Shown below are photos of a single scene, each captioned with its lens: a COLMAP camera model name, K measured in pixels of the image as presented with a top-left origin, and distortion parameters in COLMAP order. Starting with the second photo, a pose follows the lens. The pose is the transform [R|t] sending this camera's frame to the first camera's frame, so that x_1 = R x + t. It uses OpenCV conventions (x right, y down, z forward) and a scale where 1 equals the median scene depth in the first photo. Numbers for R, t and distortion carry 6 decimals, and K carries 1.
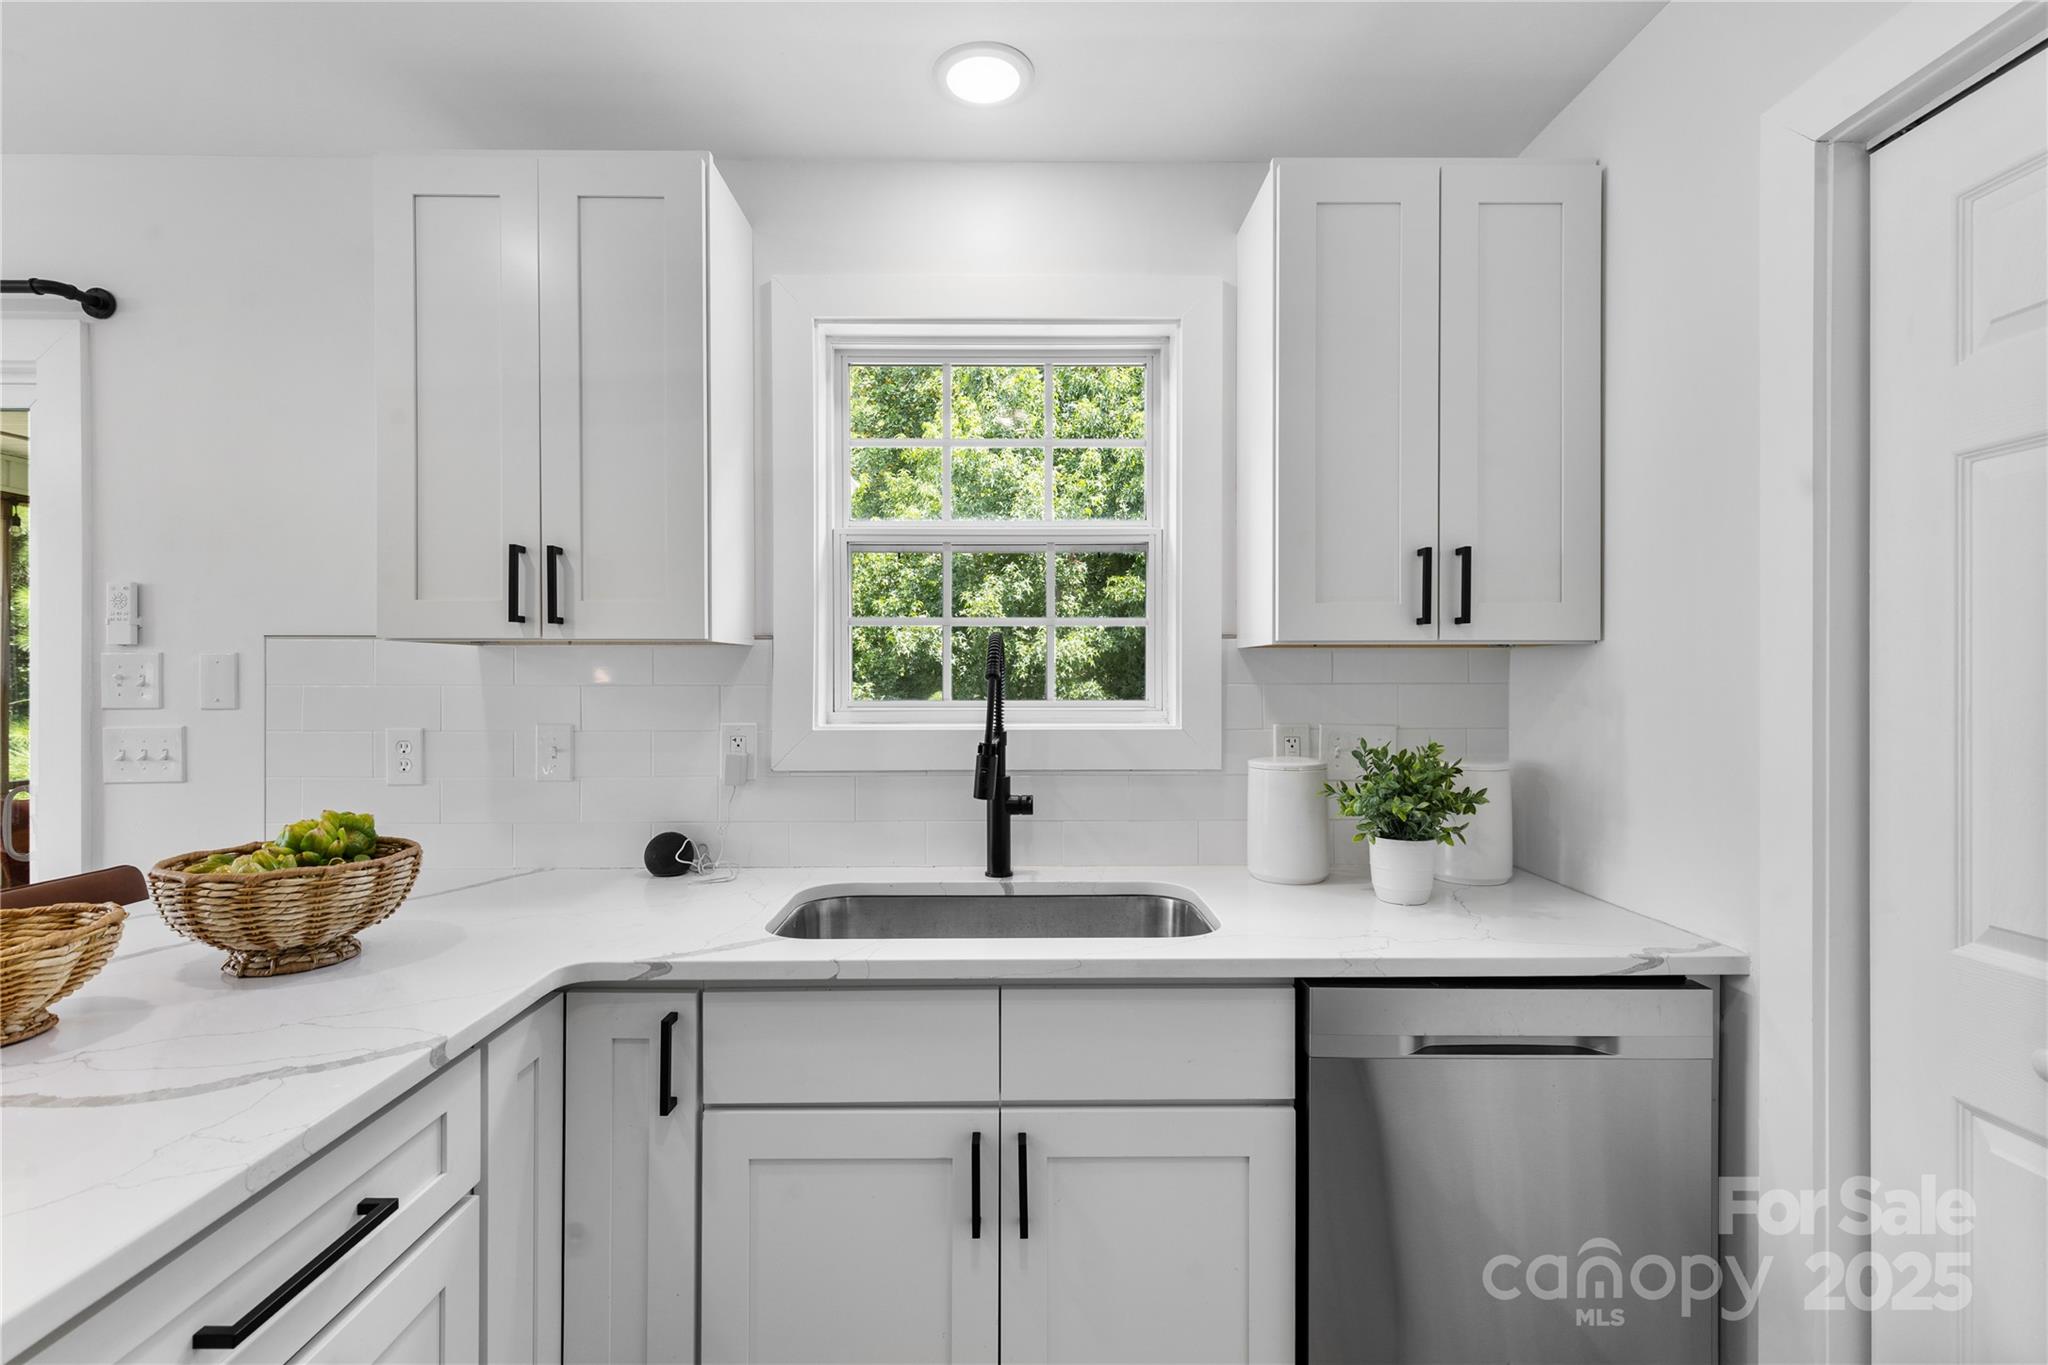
lens RADIAL K [[918.8, 0, 1010.5], [0, 918.8, 669.5], [0, 0, 1]] dist [0.006762, -0.000378]
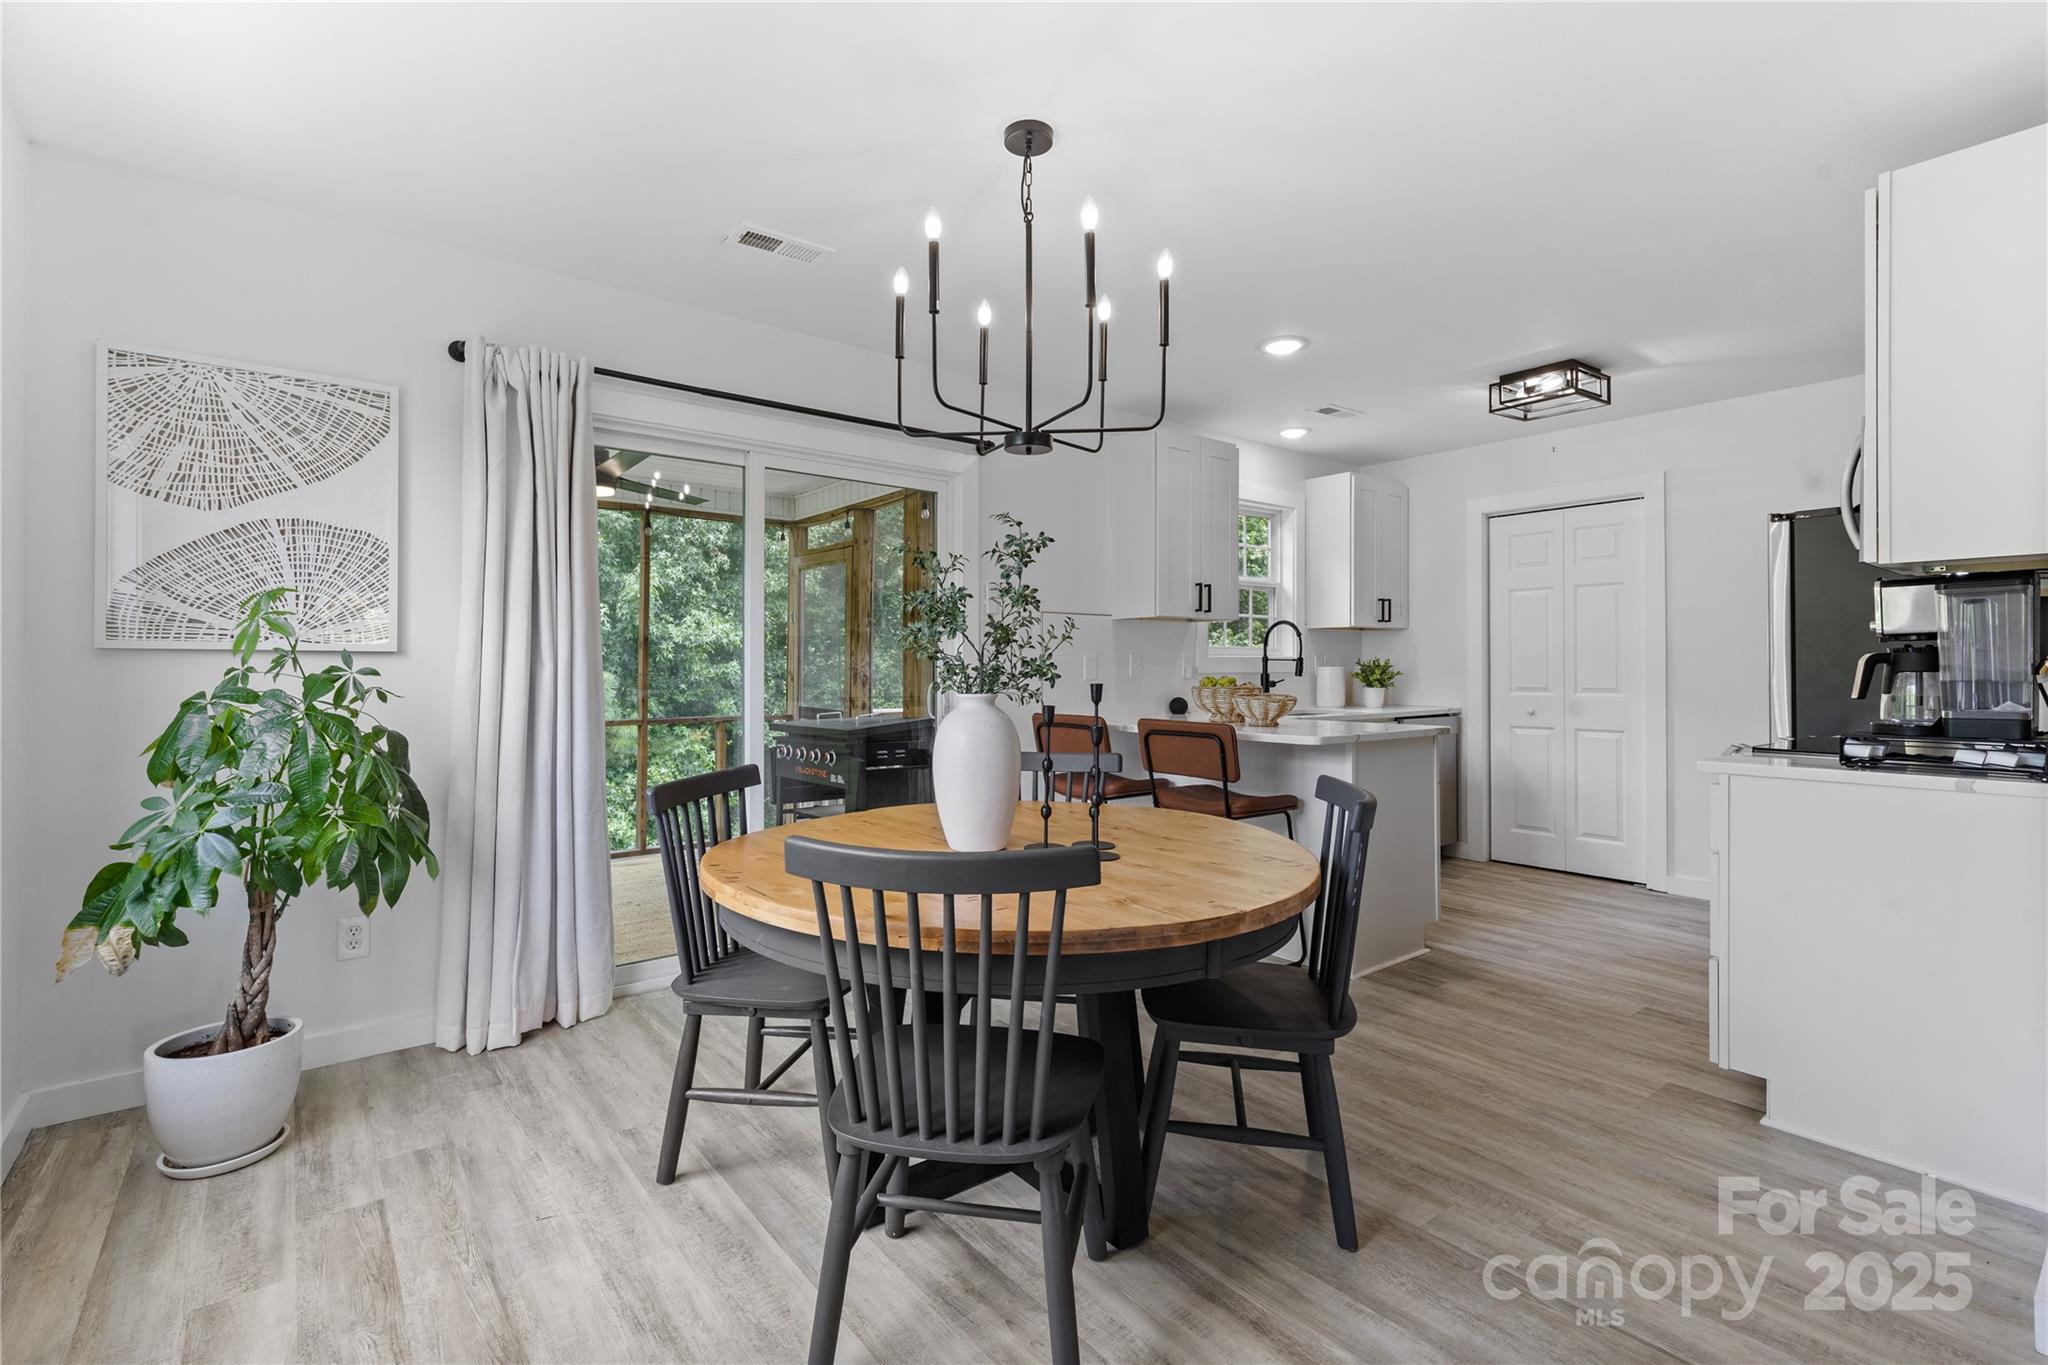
lens RADIAL K [[918.8, 0, 1010.5], [0, 918.8, 669.5], [0, 0, 1]] dist [0.006762, -0.000378]
pose [[0.790806, -0.002099, 0.612063, -2.596462], [-0.002998, 0.999969, 0.007303, 0.099311], [-0.612059, -0.007610, 0.790775, -0.784477]]
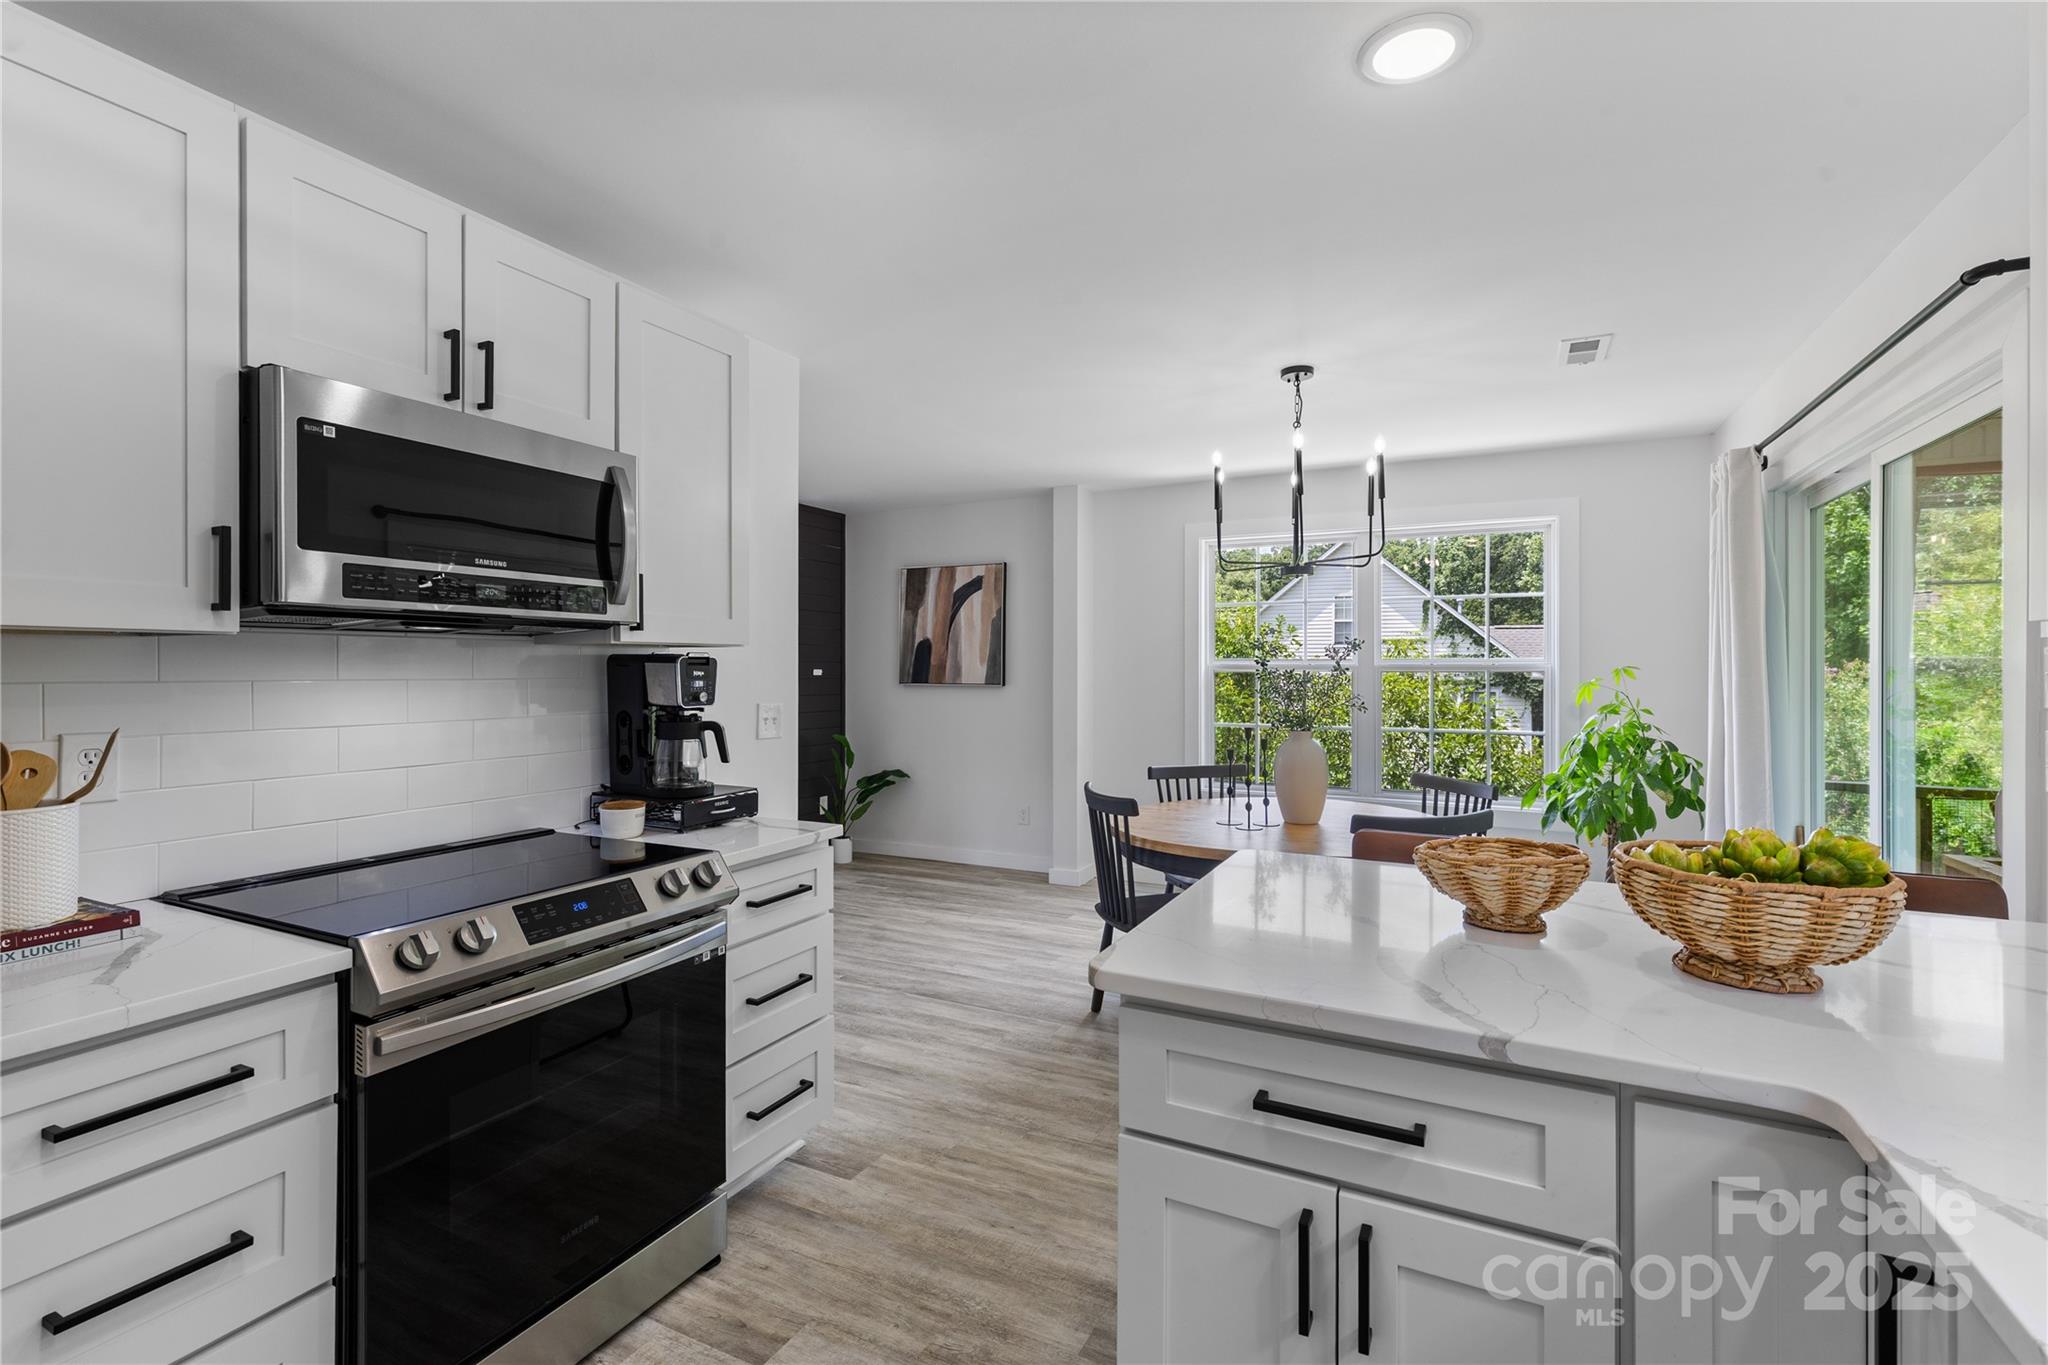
lens RADIAL K [[918.8, 0, 1010.5], [0, 918.8, 669.5], [0, 0, 1]] dist [0.006762, -0.000378]
pose [[-0.463218, -0.001538, -0.886243, 0.321745], [0.003458, 0.999988, -0.003543, 0.005065], [0.886238, -0.004705, -0.463207, 0.622370]]
